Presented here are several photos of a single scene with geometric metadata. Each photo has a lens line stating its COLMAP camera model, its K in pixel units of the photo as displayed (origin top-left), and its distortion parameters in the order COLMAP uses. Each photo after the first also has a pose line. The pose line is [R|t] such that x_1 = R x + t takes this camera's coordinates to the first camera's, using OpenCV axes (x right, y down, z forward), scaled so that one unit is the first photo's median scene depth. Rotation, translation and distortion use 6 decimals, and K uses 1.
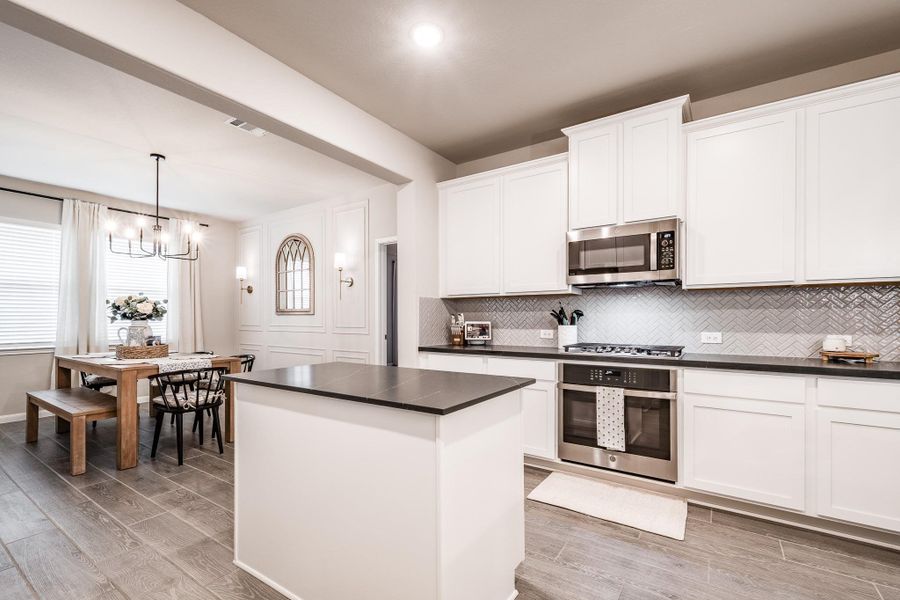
lens RADIAL K [[400.2, 0, 462.6], [0, 400.2, 320.0], [0, 0, 1]] dist [0.009470, -0.002614]
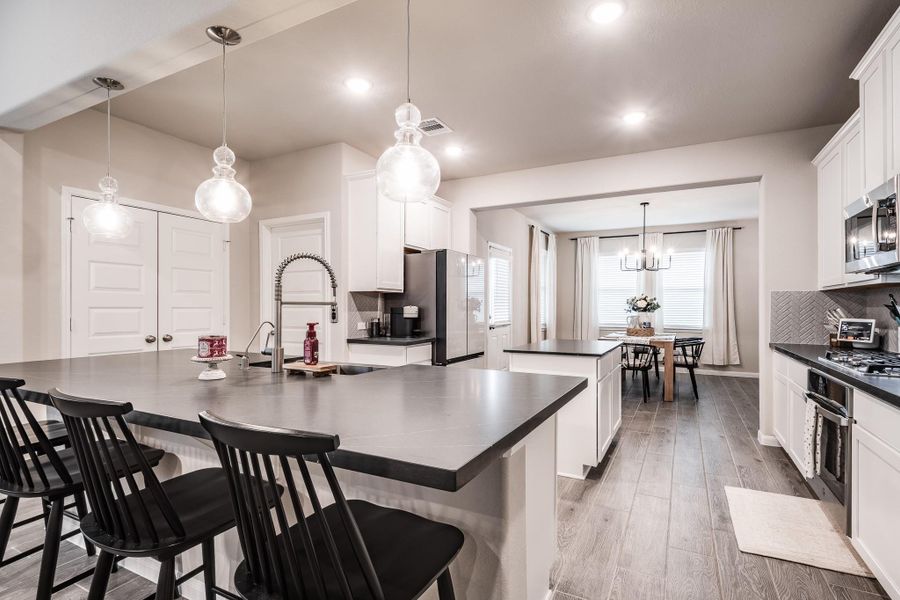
lens RADIAL K [[430.5, 0, 450.7], [0, 430.5, 302.6], [0, 0, 1]] dist [-0.001196, -0.000378]
pose [[0.105479, -0.007918, -0.994390, 0.790345], [-0.005271, 0.999950, -0.008521, -0.016893], [0.994408, 0.006140, 0.105432, 0.101373]]
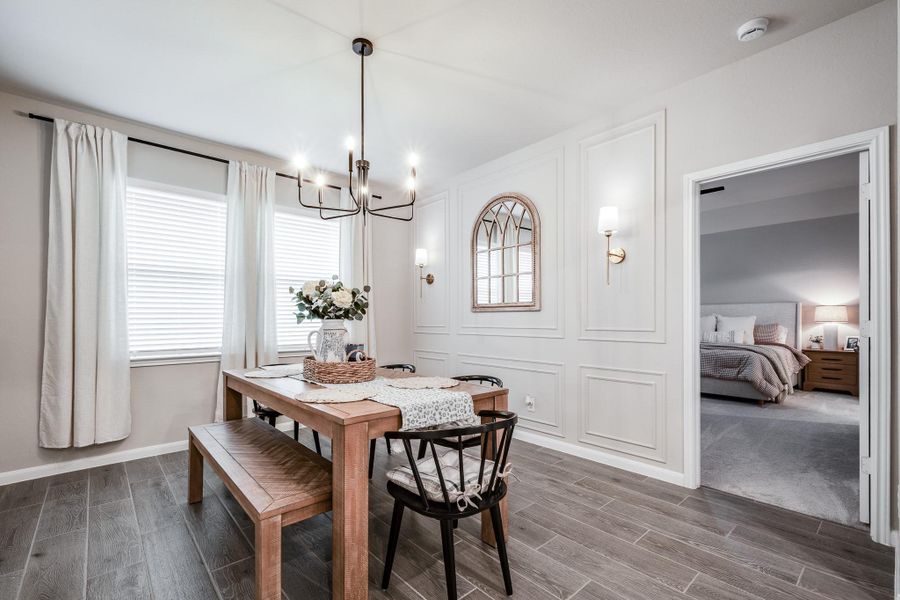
lens RADIAL K [[400.2, 0, 459.3], [0, 400.2, 321.7], [0, 0, 1]] dist [0.009470, -0.002614]
pose [[0.970331, -0.001223, -0.241777, -0.474832], [0.002084, 0.999992, 0.003304, 0.003196], [0.241771, -0.003710, 0.970326, 0.453464]]
